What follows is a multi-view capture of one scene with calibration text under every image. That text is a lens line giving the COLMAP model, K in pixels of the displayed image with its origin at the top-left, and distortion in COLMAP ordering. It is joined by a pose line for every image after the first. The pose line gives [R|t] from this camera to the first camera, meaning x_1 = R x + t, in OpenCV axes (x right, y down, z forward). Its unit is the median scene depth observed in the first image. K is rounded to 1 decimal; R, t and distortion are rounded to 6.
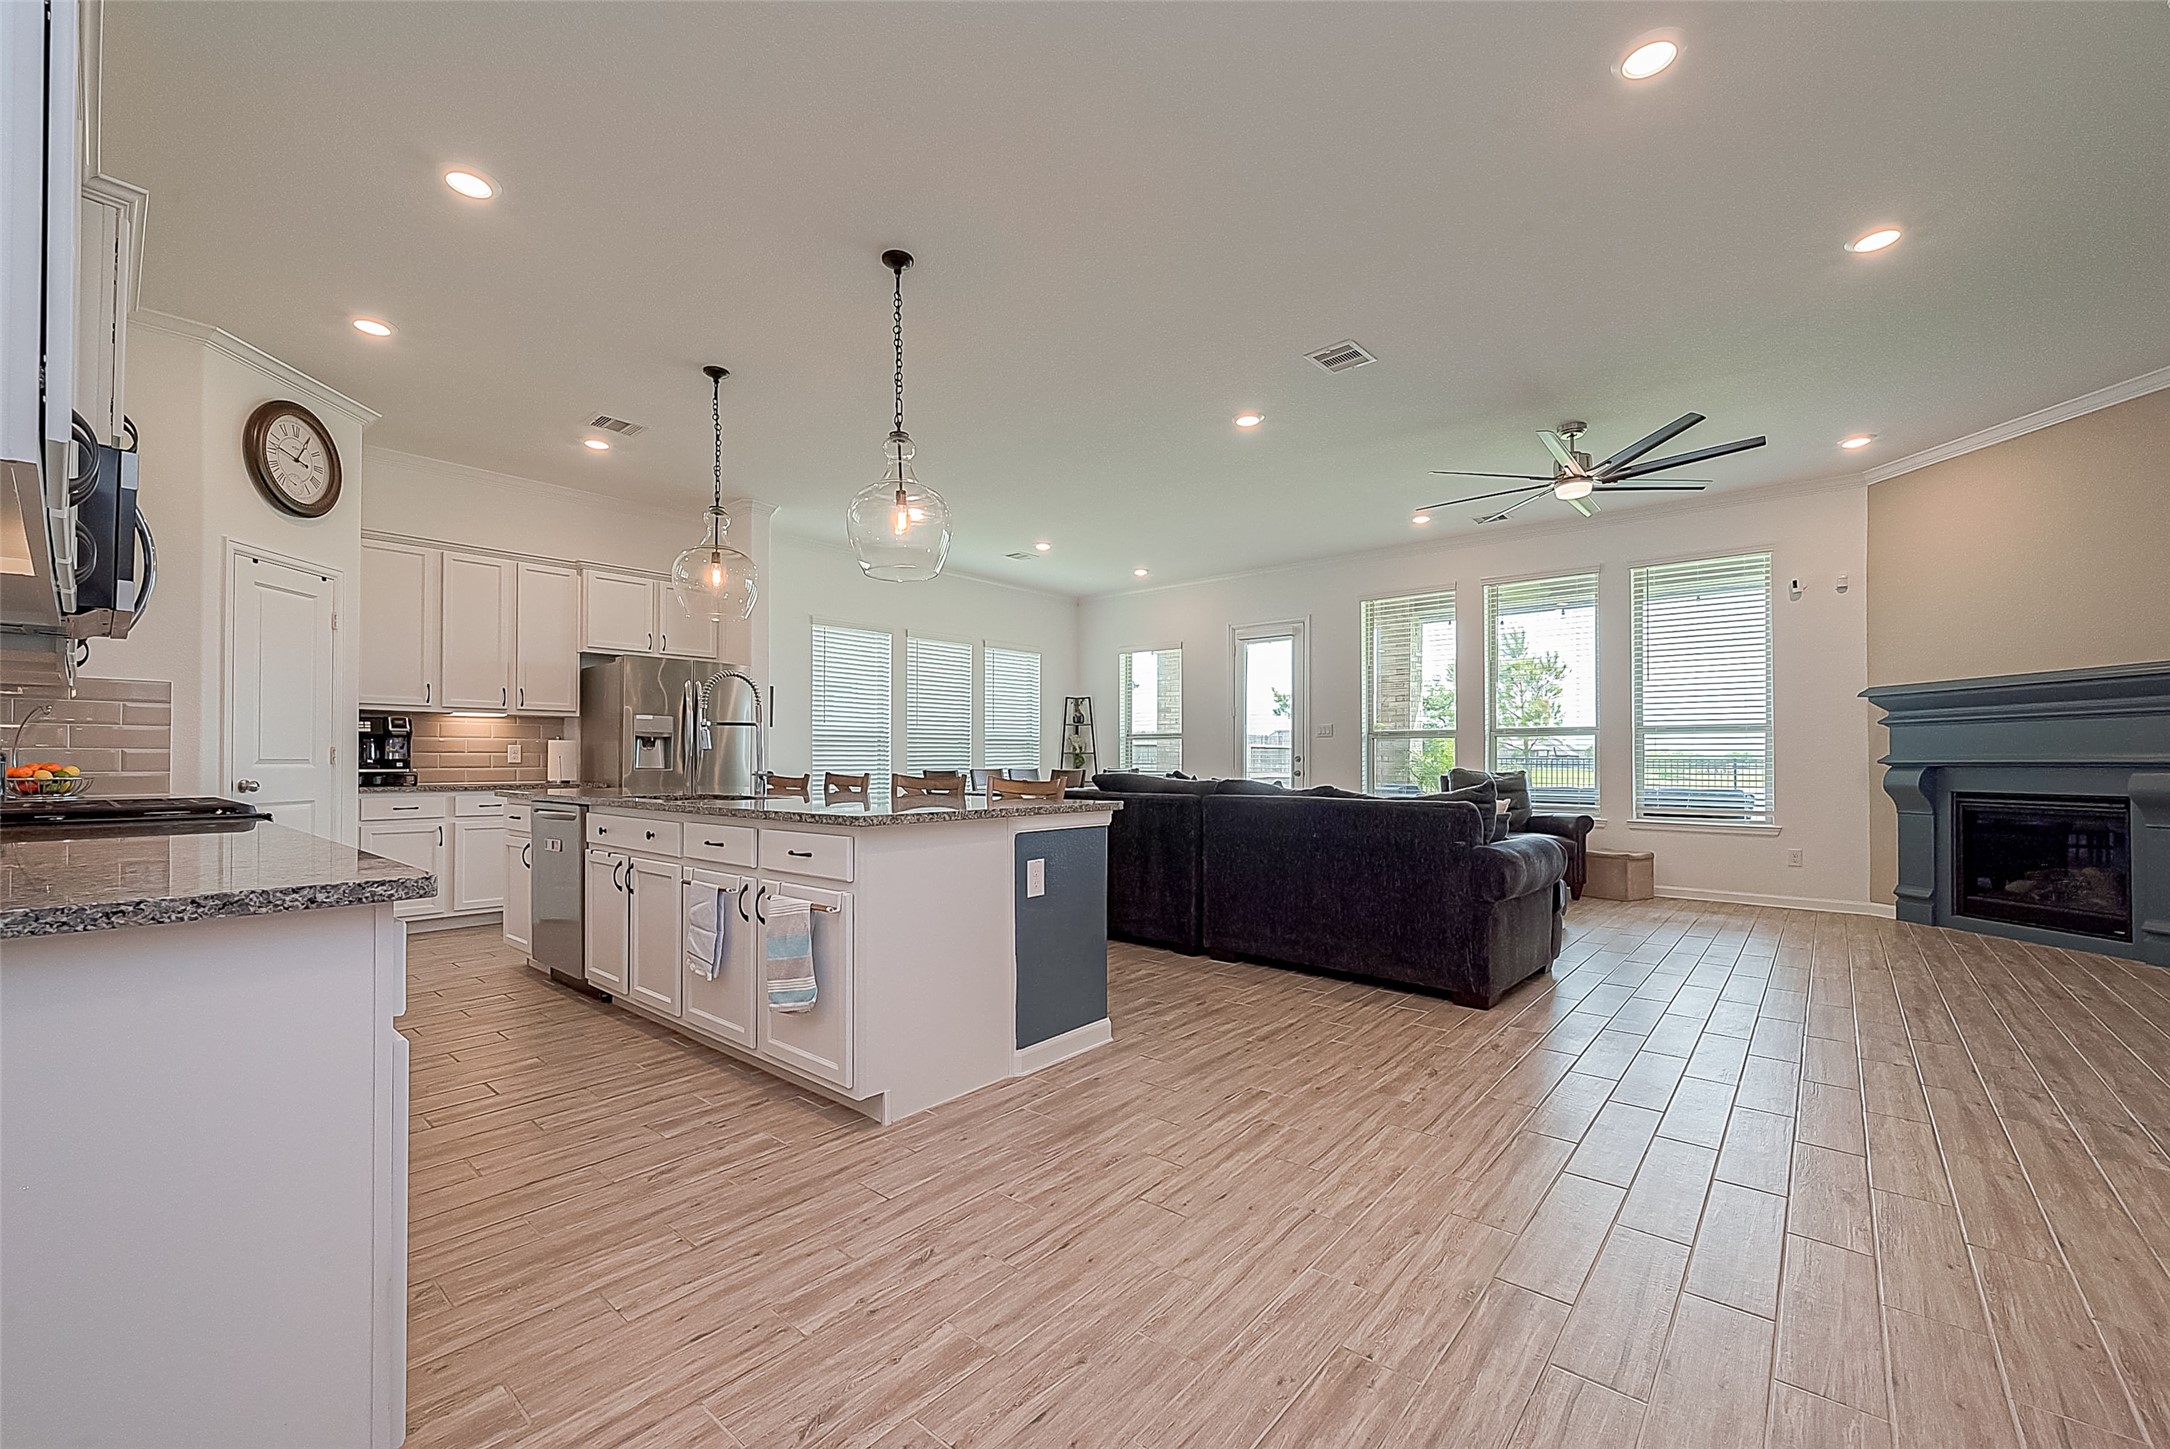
lens RADIAL K [[873.6, 0, 1060.2], [0, 873.6, 747.4], [0, 0, 1]] dist [-0.000909, -0.000071]
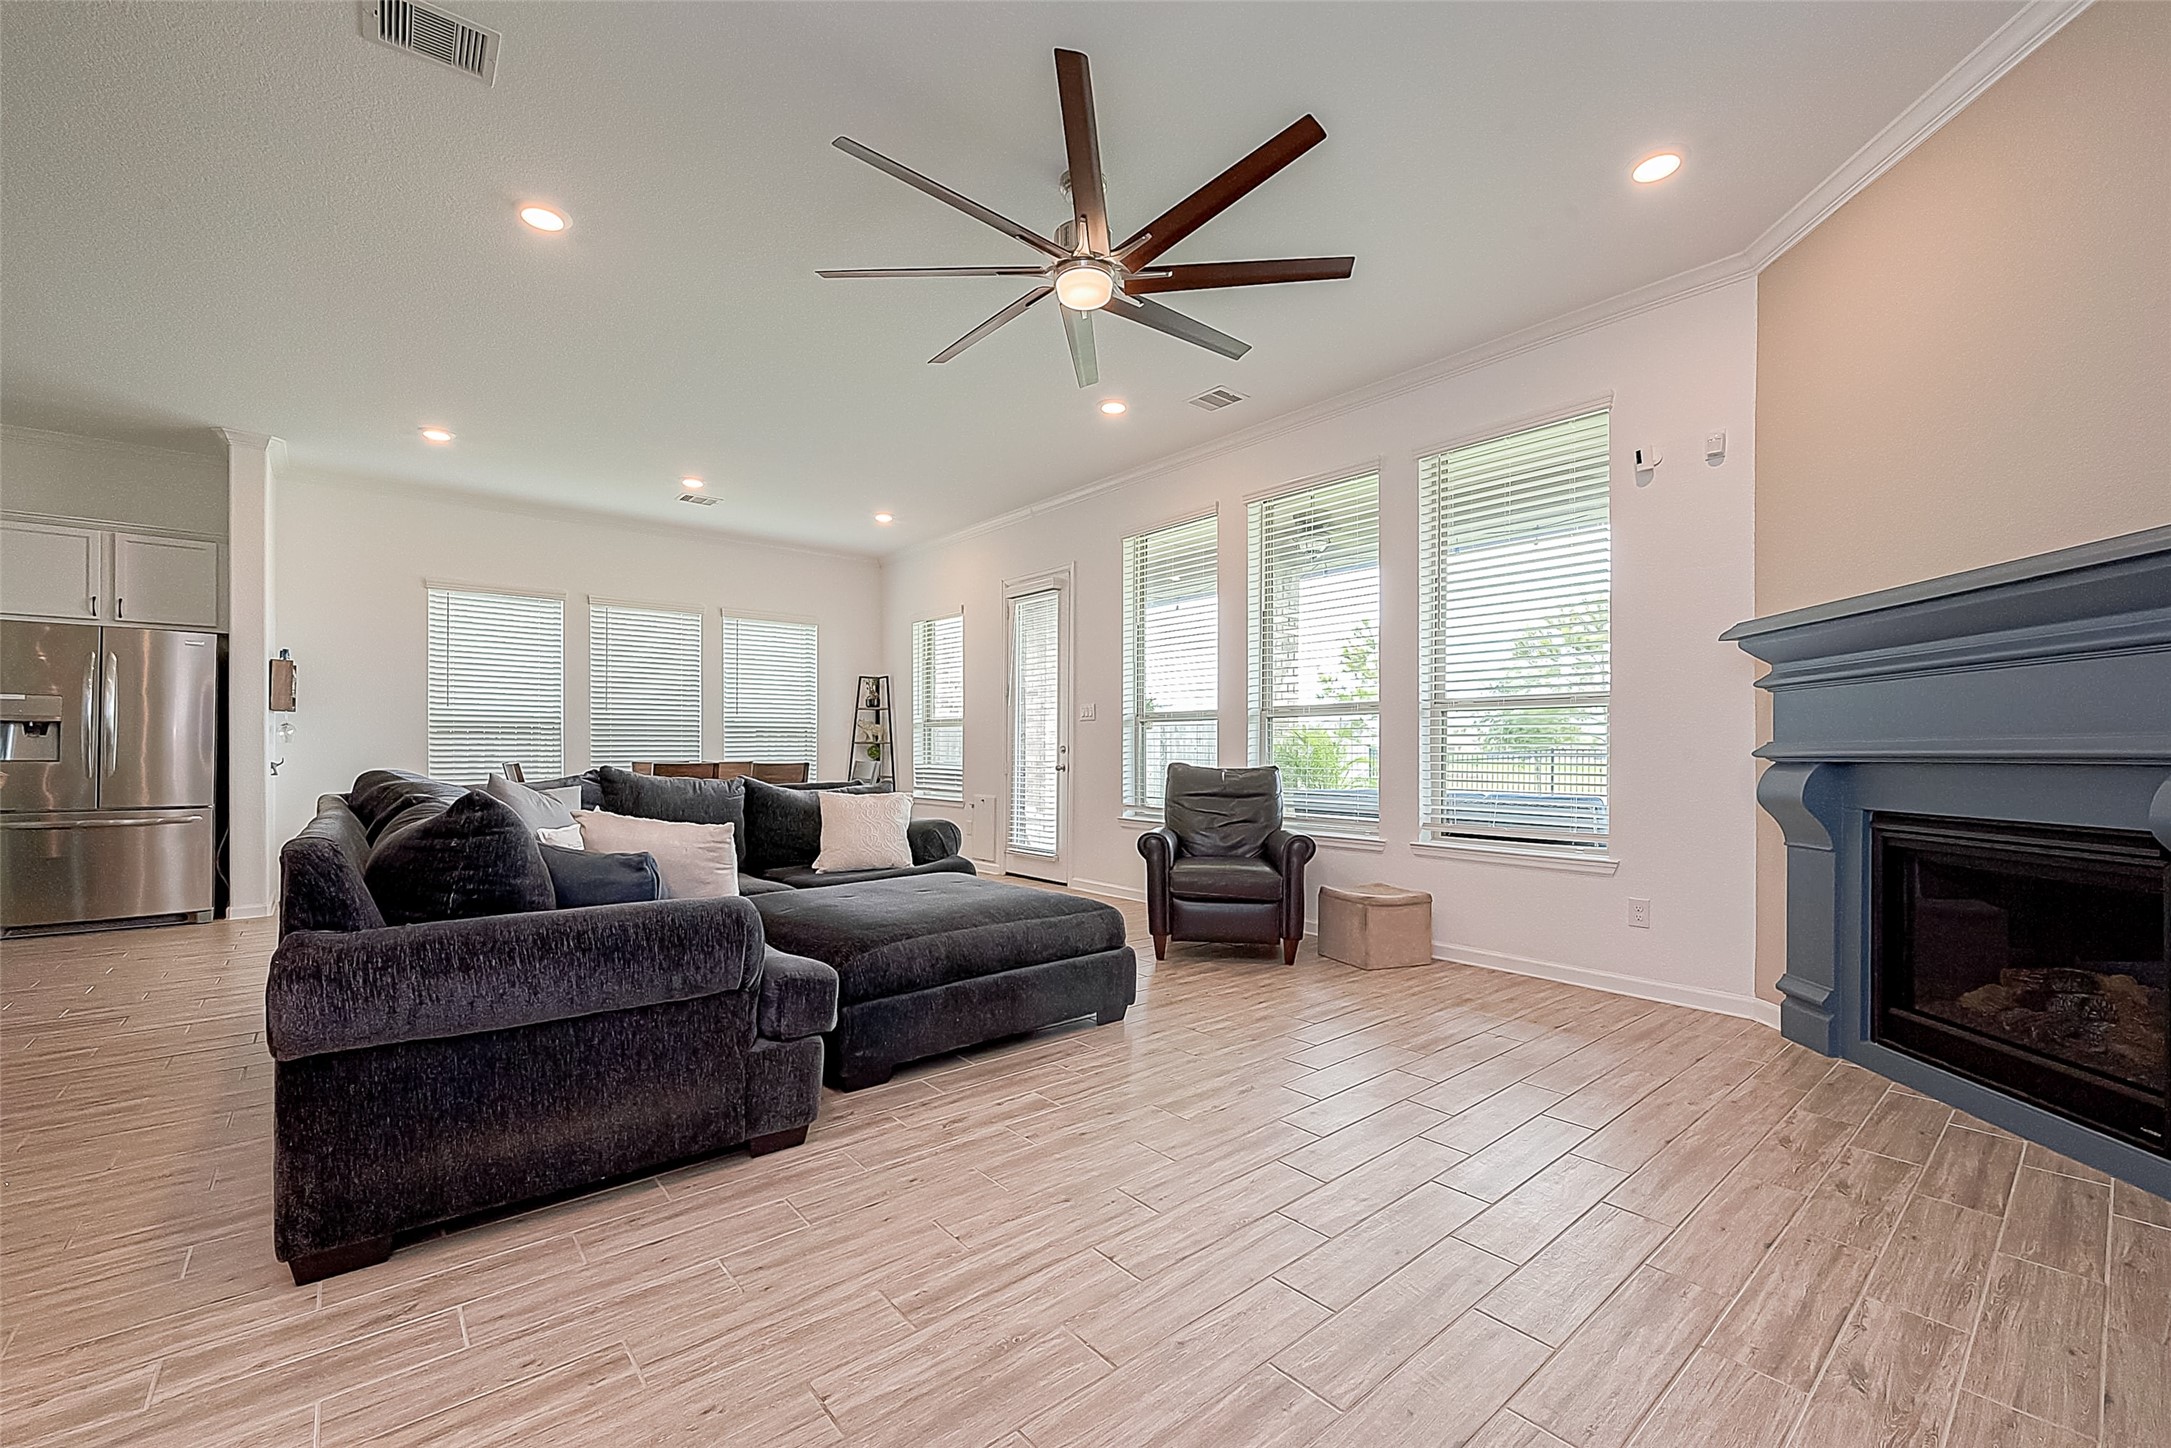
lens RADIAL K [[841.5, 0, 1082.8], [0, 841.5, 748.8], [0, 0, 1]] dist [0.000363, 0.000042]
pose [[0.985511, 0.000235, -0.169609, 0.777531], [0.001714, 0.999934, 0.011346, 0.007978], [0.169601, -0.011473, 0.985446, 0.503328]]
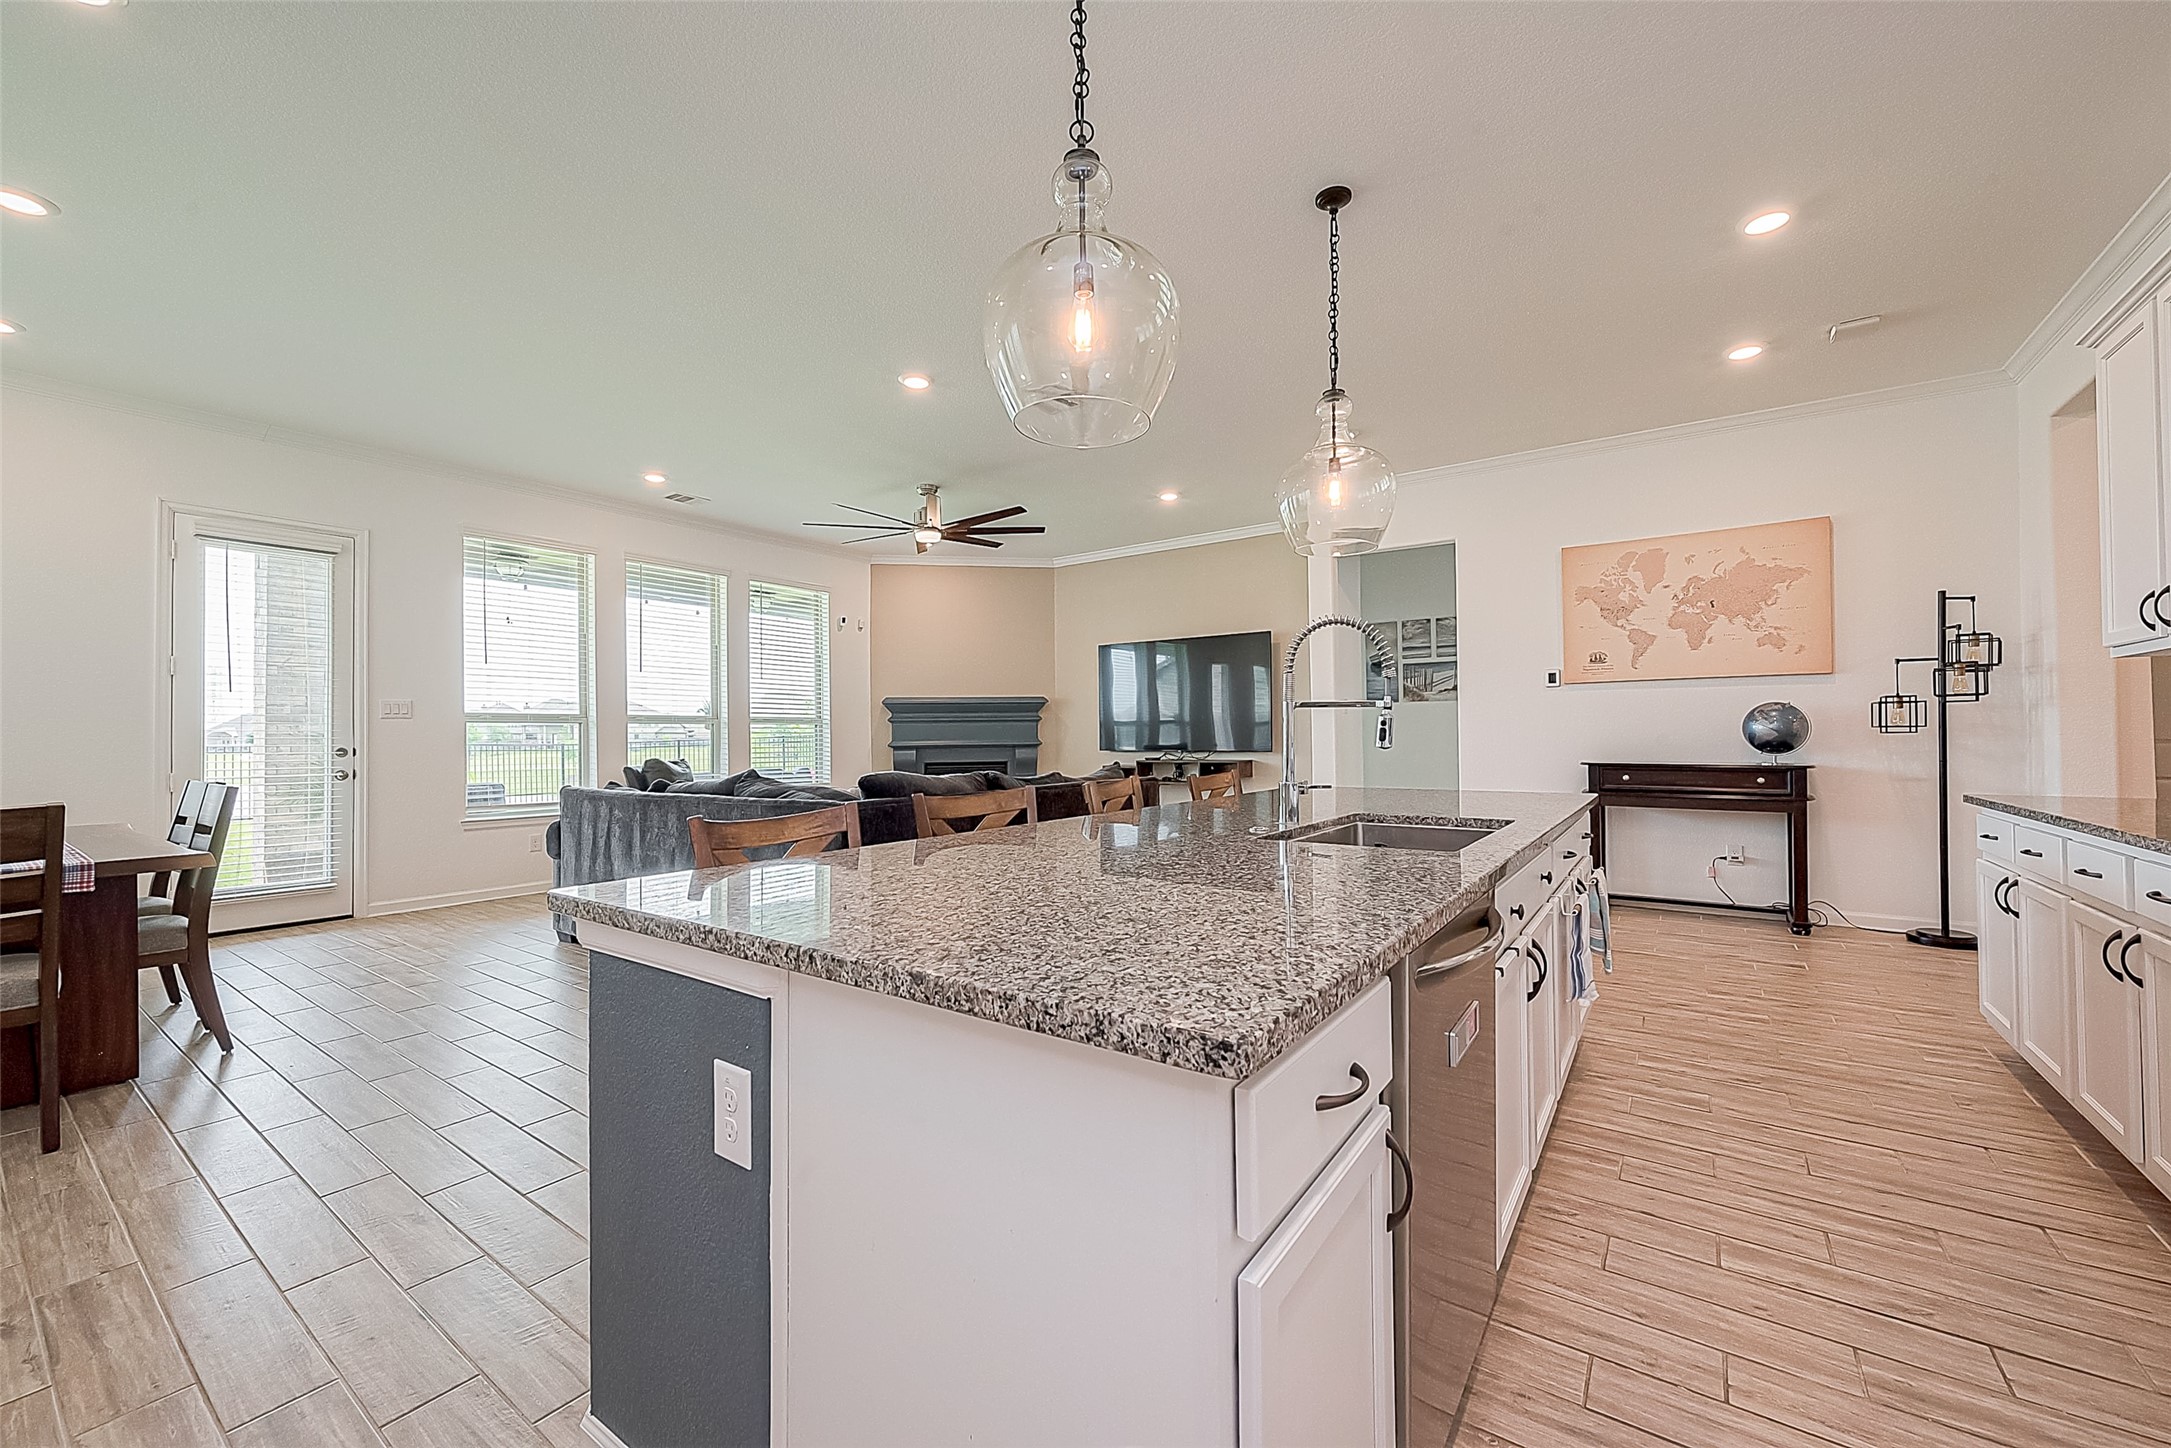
lens RADIAL K [[848.0, 0, 1085.5], [0, 848.0, 724.0], [0, 0, 1]] dist [-0.000648, -0.000054]
pose [[-0.104664, 0.009031, 0.994467, -0.771585], [-0.007013, 0.999927, -0.009818, -0.007472], [-0.994483, -0.008002, -0.104593, 1.015266]]
